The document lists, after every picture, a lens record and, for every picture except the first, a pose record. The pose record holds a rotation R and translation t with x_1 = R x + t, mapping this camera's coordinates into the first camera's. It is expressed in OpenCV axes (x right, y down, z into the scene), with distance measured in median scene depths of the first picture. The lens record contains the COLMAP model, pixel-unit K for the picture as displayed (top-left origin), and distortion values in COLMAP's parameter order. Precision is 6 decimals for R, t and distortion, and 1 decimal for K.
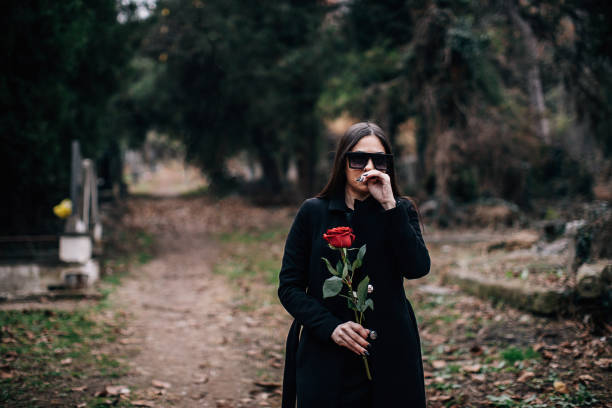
lens RADIAL K [[914.0, 0, 306.0], [0, 914.0, 204.0], [0, 0, 1]] dist [-0.121799, 0.164475]
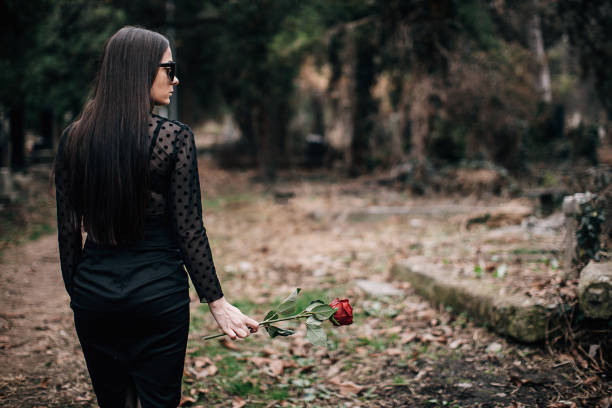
lens RADIAL K [[914.0, 0, 306.0], [0, 914.0, 204.0], [0, 0, 1]] dist [-0.121799, 0.164475]
pose [[0.999982, 0.005596, -0.002300, 0.058369], [-0.005498, 0.999149, 0.040867, 0.000596], [0.002527, -0.040854, 0.999162, 0.196675]]
